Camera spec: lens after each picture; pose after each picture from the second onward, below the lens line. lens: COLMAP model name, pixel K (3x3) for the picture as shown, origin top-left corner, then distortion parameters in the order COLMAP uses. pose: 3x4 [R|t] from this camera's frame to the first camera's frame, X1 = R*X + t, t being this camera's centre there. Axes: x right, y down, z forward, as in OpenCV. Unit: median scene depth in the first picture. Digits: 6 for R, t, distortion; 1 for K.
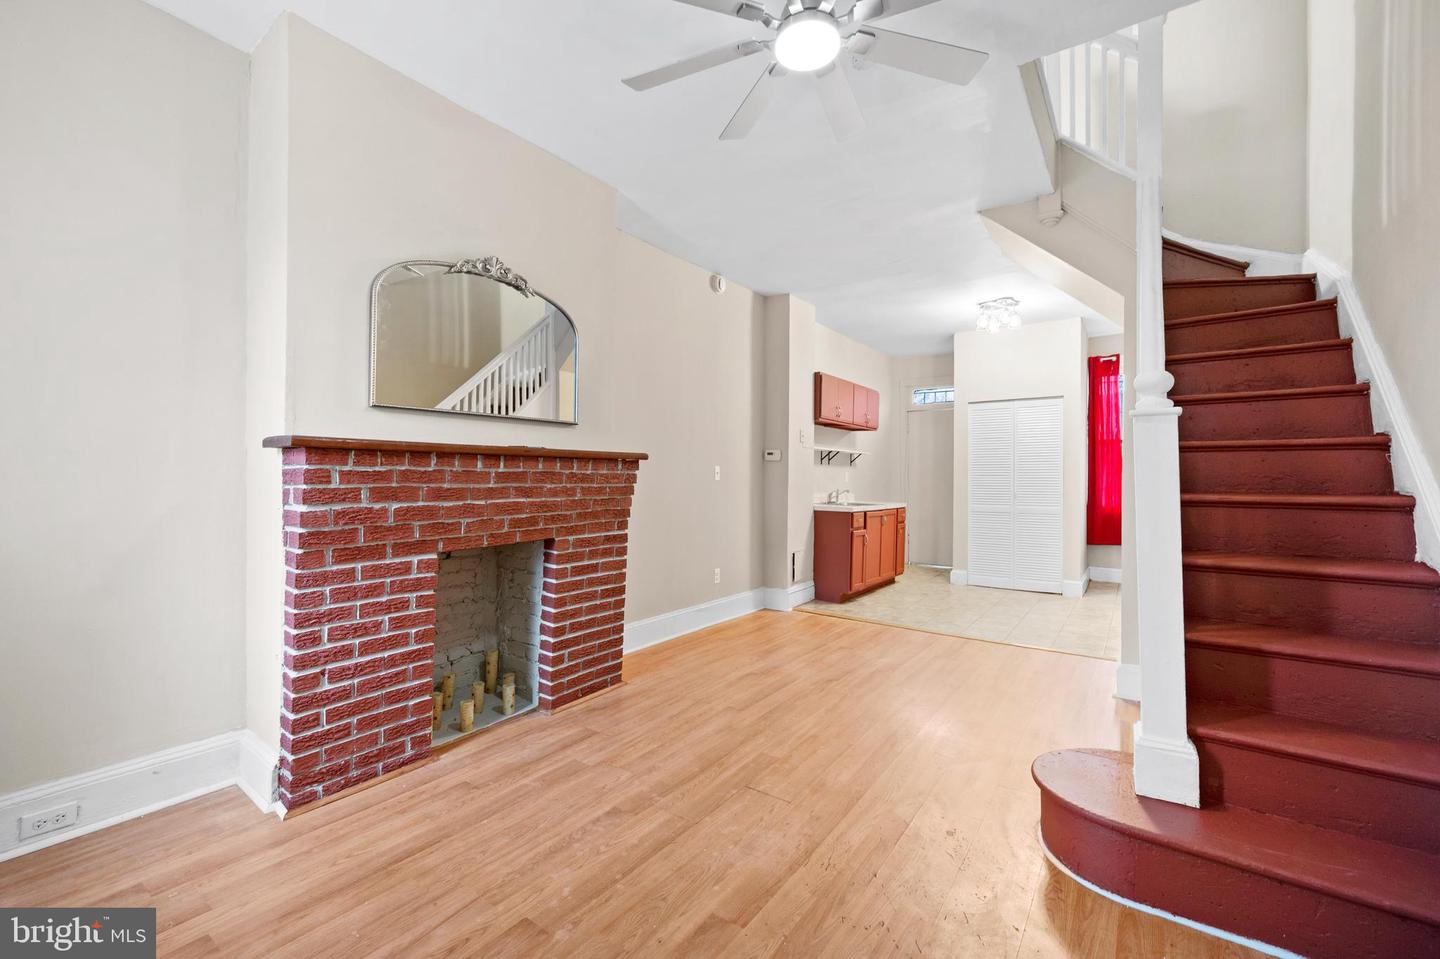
lens RADIAL K [[598.9, 0, 716.4], [0, 598.9, 472.5], [0, 0, 1]] dist [-0.000667, 0.000205]
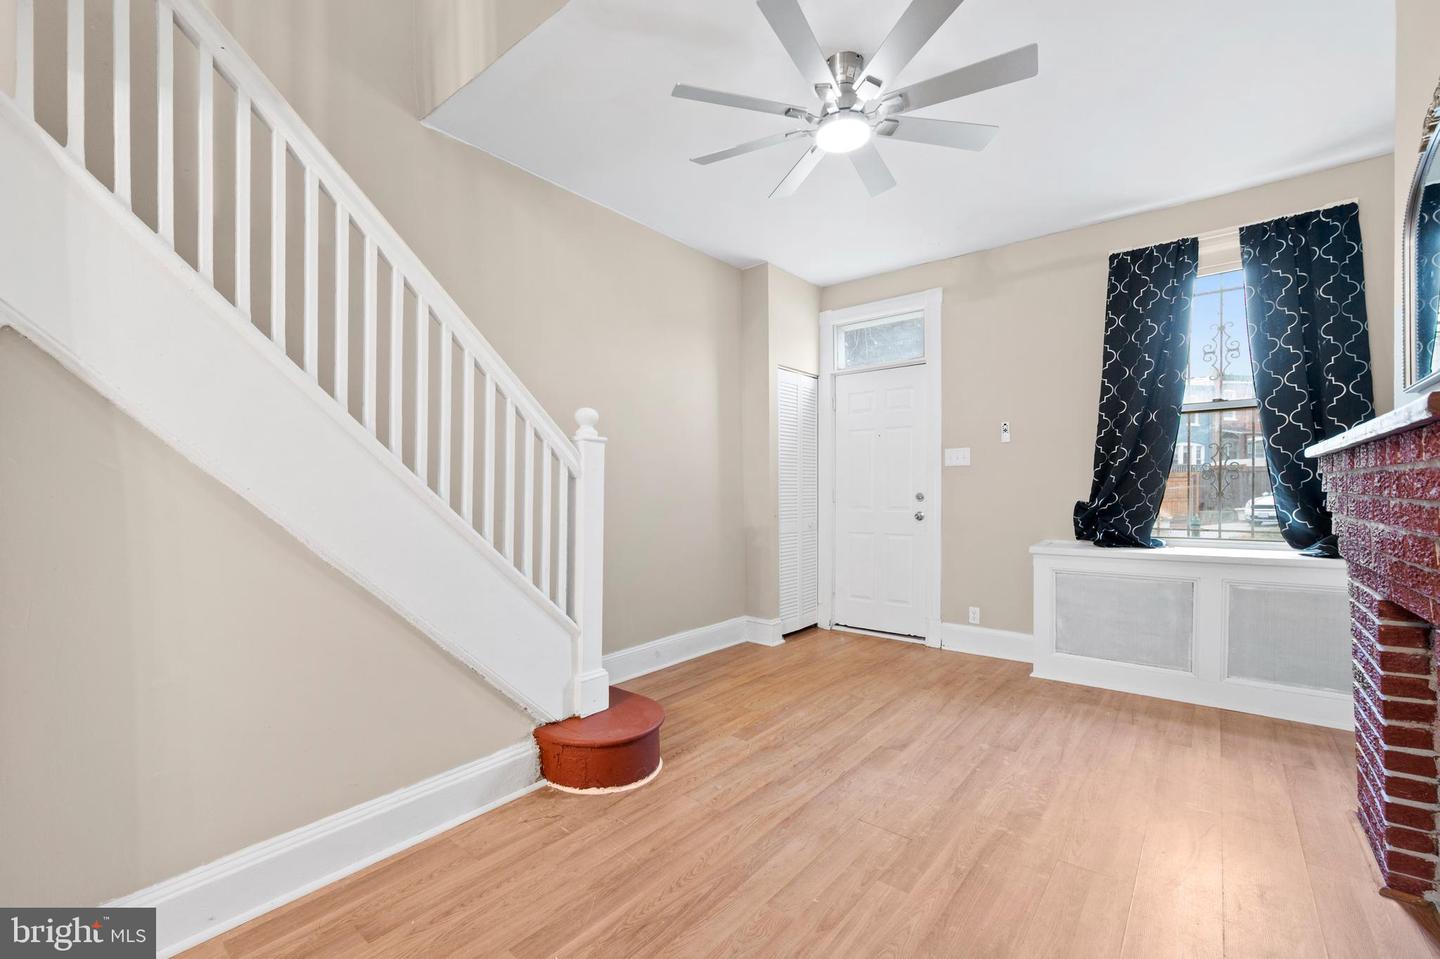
lens RADIAL K [[602.4, 0, 714.3], [0, 602.4, 502.7], [0, 0, 1]] dist [0.001105, -0.000227]
pose [[-0.997390, -0.003148, 0.072131, 0.205509], [-0.001993, 0.999869, 0.016088, 0.016059], [-0.072172, 0.015902, -0.997265, 1.418164]]
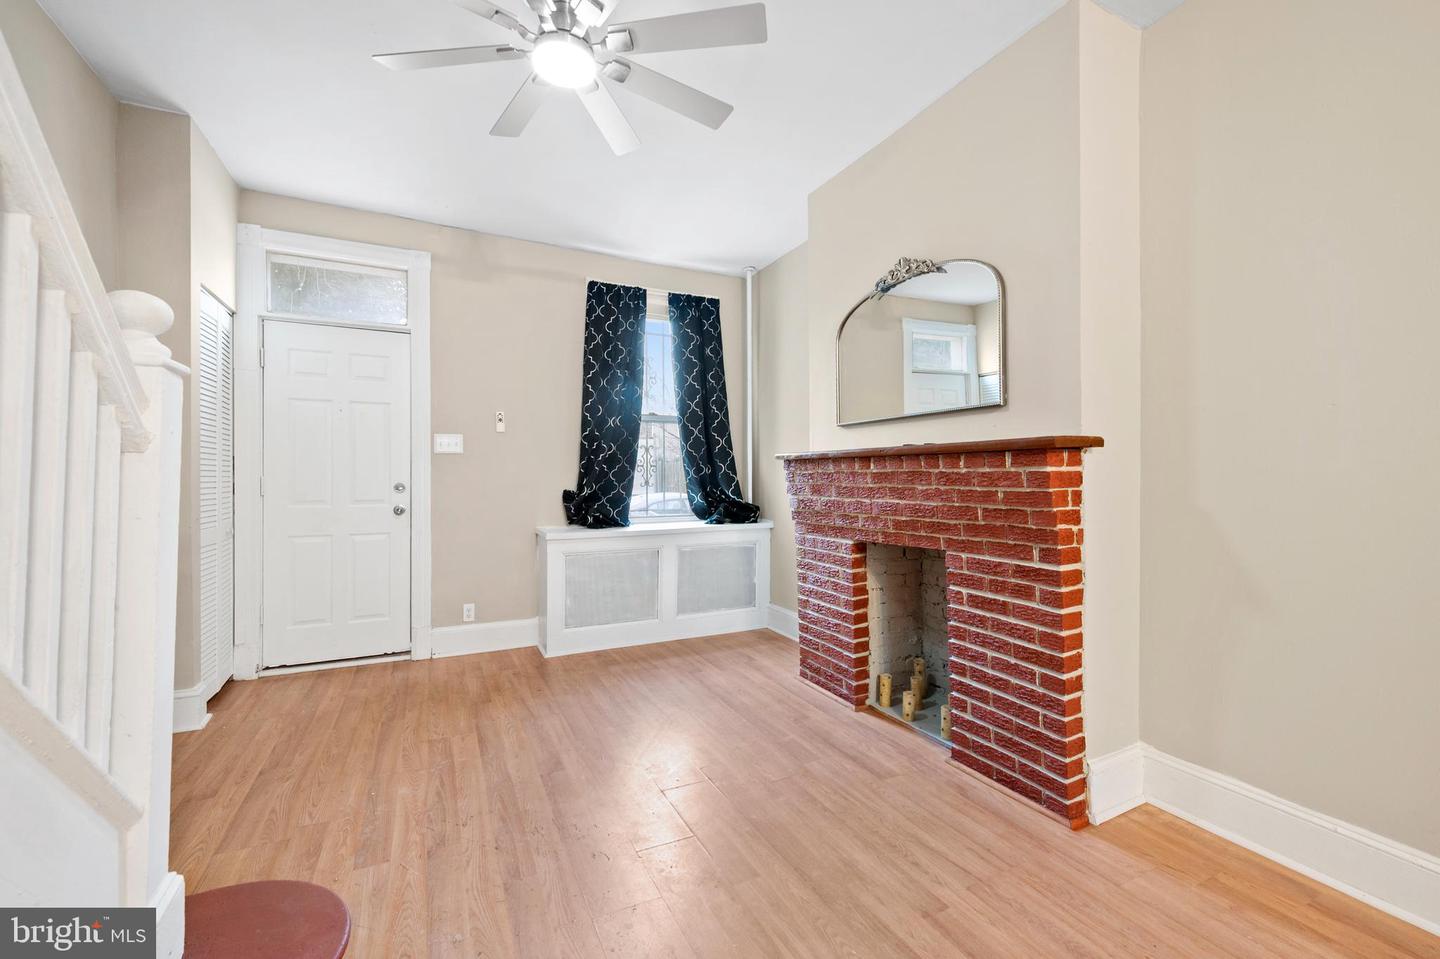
lens RADIAL K [[591.8, 0, 720.0], [0, 591.8, 479.5], [0, 0, 1]] dist [-0.001191, 0.000031]
pose [[-0.473385, -0.003131, -0.880850, 0.585561], [0.000694, 0.999992, -0.003927, 0.012958], [0.880855, -0.002470, -0.473379, 1.079920]]
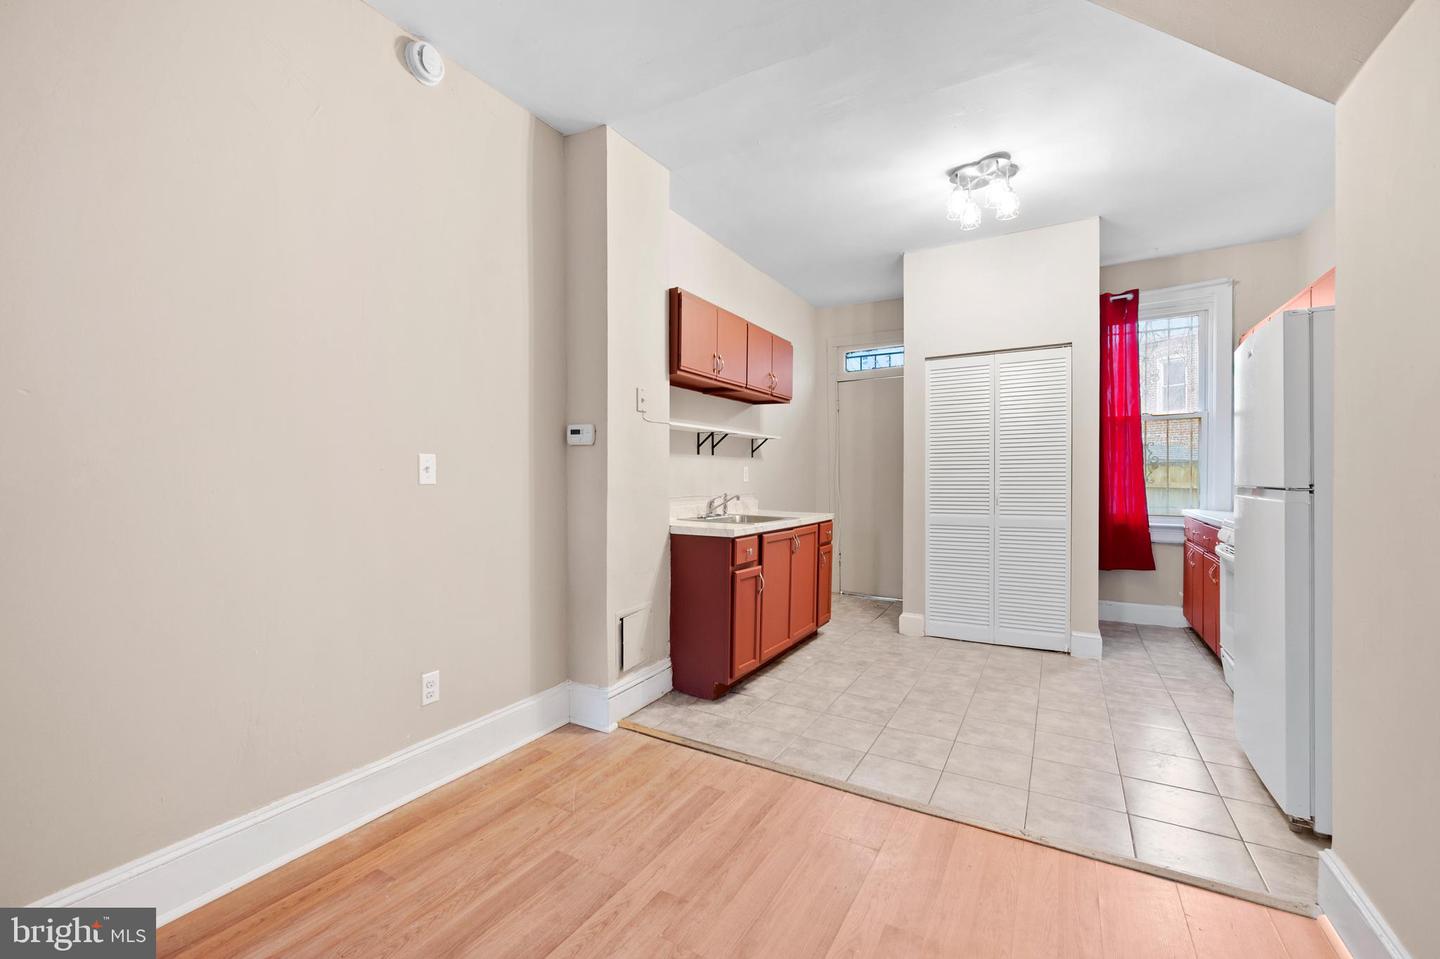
lens RADIAL K [[591.8, 0, 720.0], [0, 591.8, 479.5], [0, 0, 1]] dist [-0.001191, 0.000031]
pose [[0.995341, -0.011327, 0.095752, 0.295716], [0.009829, 0.999822, 0.016106, 0.006729], [-0.095917, -0.015090, 0.995275, 0.828988]]
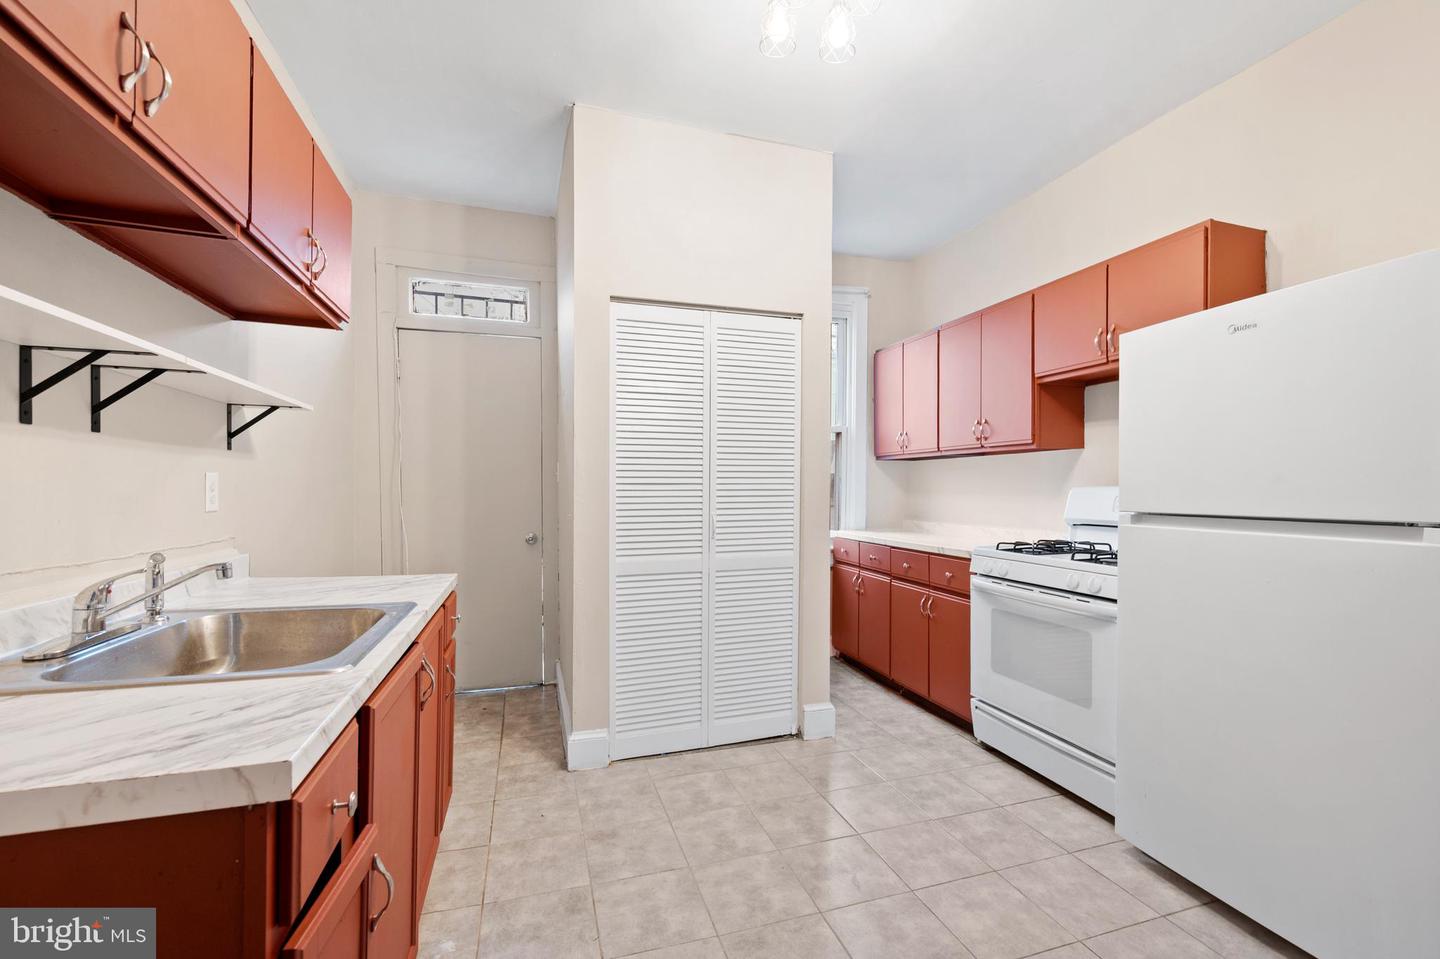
lens RADIAL K [[595.8, 0, 721.1], [0, 595.8, 496.7], [0, 0, 1]] dist [-0.000936, 0.000013]
pose [[0.600994, -0.017153, 0.799069, 0.337447], [-0.005575, 0.999655, 0.025651, 0.005651], [-0.799234, -0.019871, 0.600691, 1.564037]]
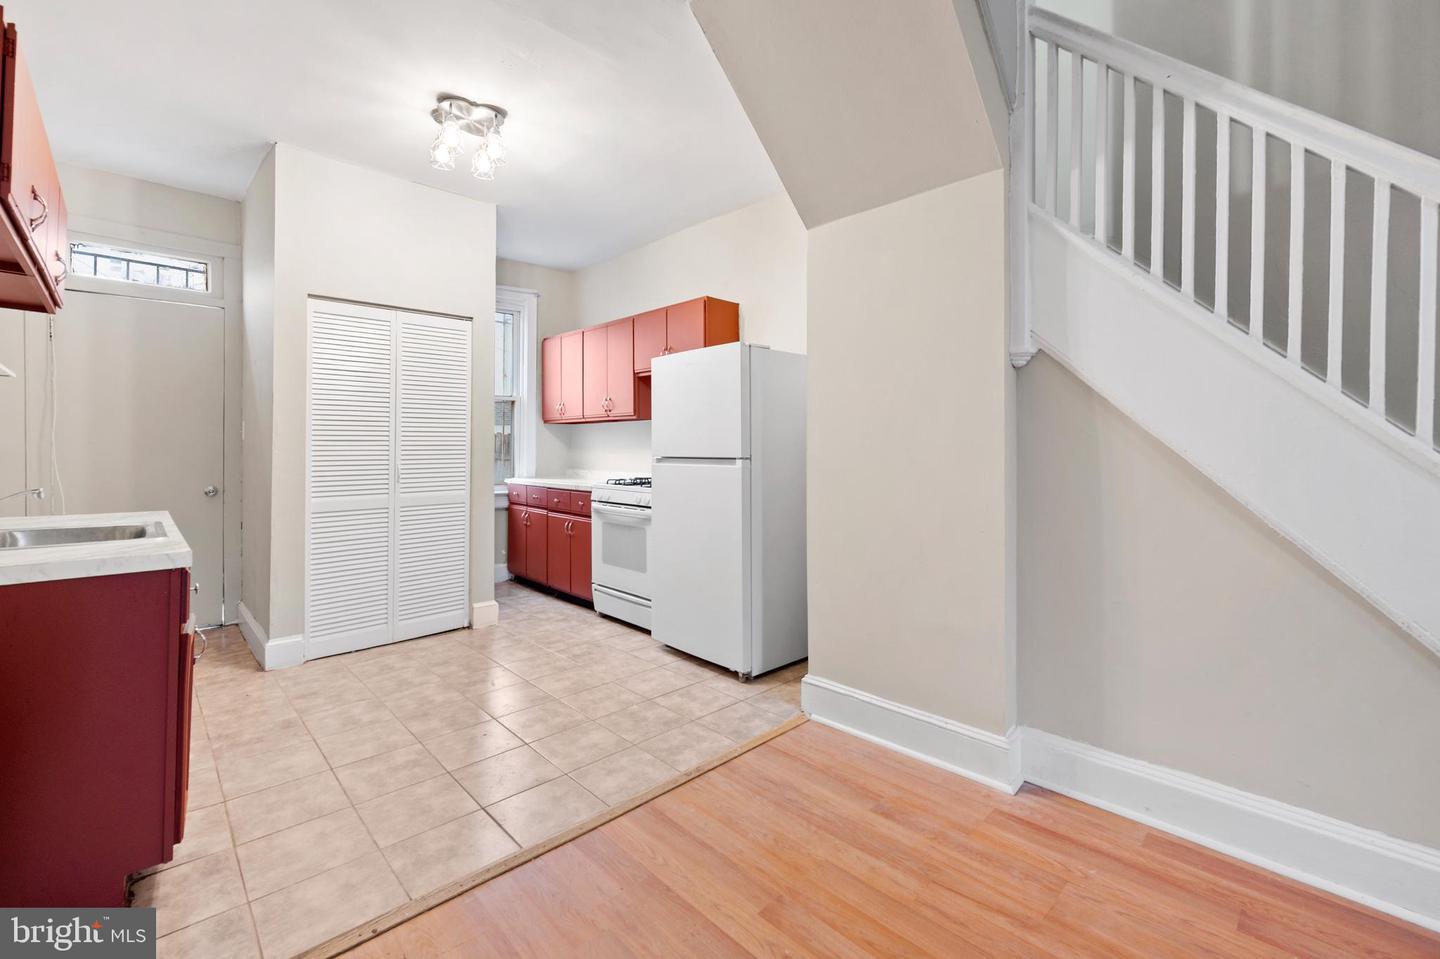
lens RADIAL K [[603.9, 0, 717.5], [0, 603.9, 442.0], [0, 0, 1]] dist [-0.002402, -0.000644]
pose [[0.184132, 0.002613, 0.982898, -0.020519], [-0.008346, 0.999965, -0.001095, 0.007927], [-0.982866, -0.008002, 0.184148, 1.263701]]
